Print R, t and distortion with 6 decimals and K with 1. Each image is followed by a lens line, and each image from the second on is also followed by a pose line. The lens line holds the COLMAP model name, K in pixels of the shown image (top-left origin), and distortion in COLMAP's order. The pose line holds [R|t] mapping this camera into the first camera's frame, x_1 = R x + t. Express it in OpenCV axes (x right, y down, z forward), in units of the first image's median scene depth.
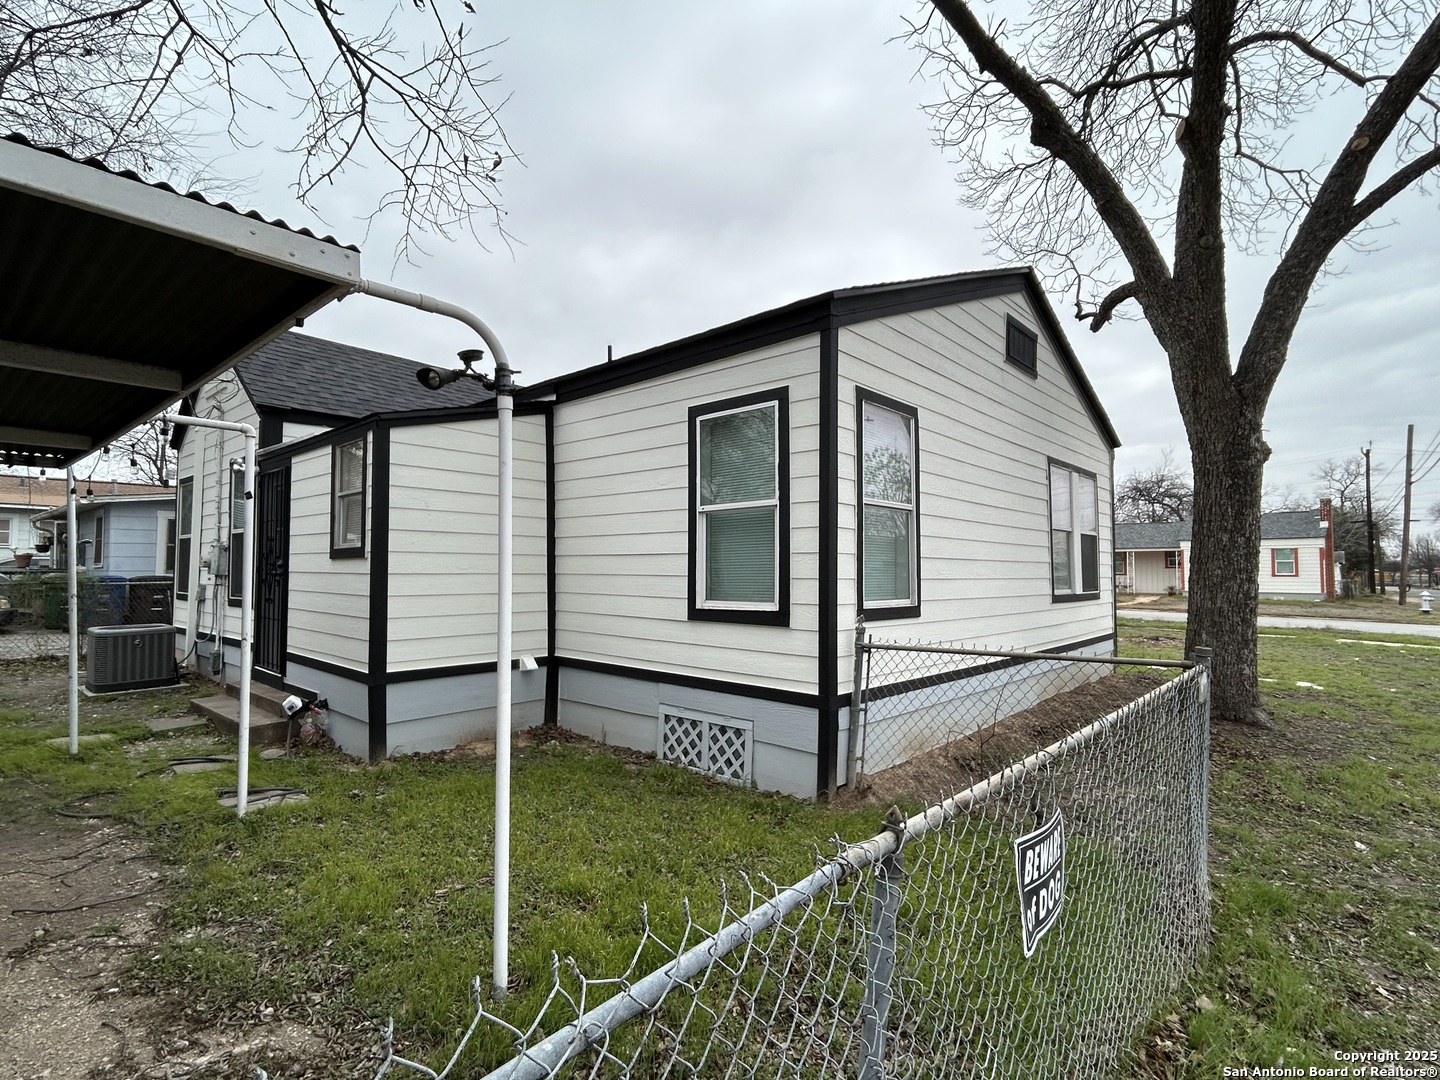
lens RADIAL K [[707.4, 0, 718.6], [0, 707.4, 546.2], [0, 0, 1]] dist [-0.015297, -0.000098]
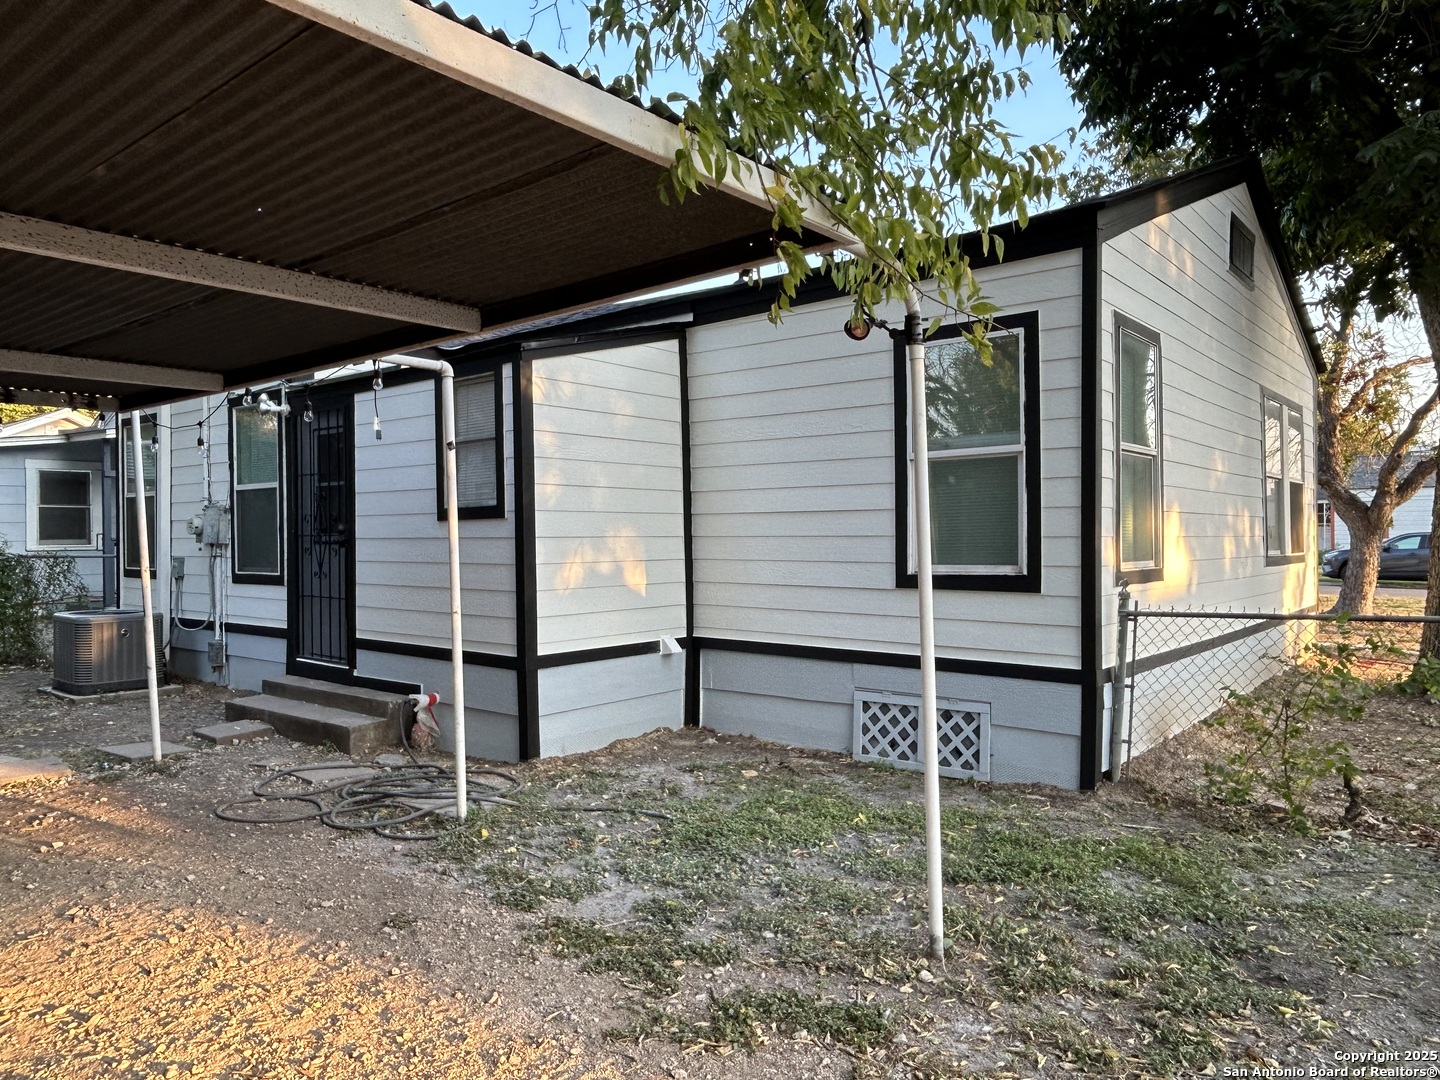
lens RADIAL K [[982.2, 0, 721.3], [0, 982.2, 539.2], [0, 0, 1]] dist [0.005492, 0.001372]
pose [[0.998800, -0.010544, 0.047825, -0.305930], [0.008659, 0.999184, 0.039463, -0.002047], [-0.048202, -0.039002, 0.998076, -0.156627]]
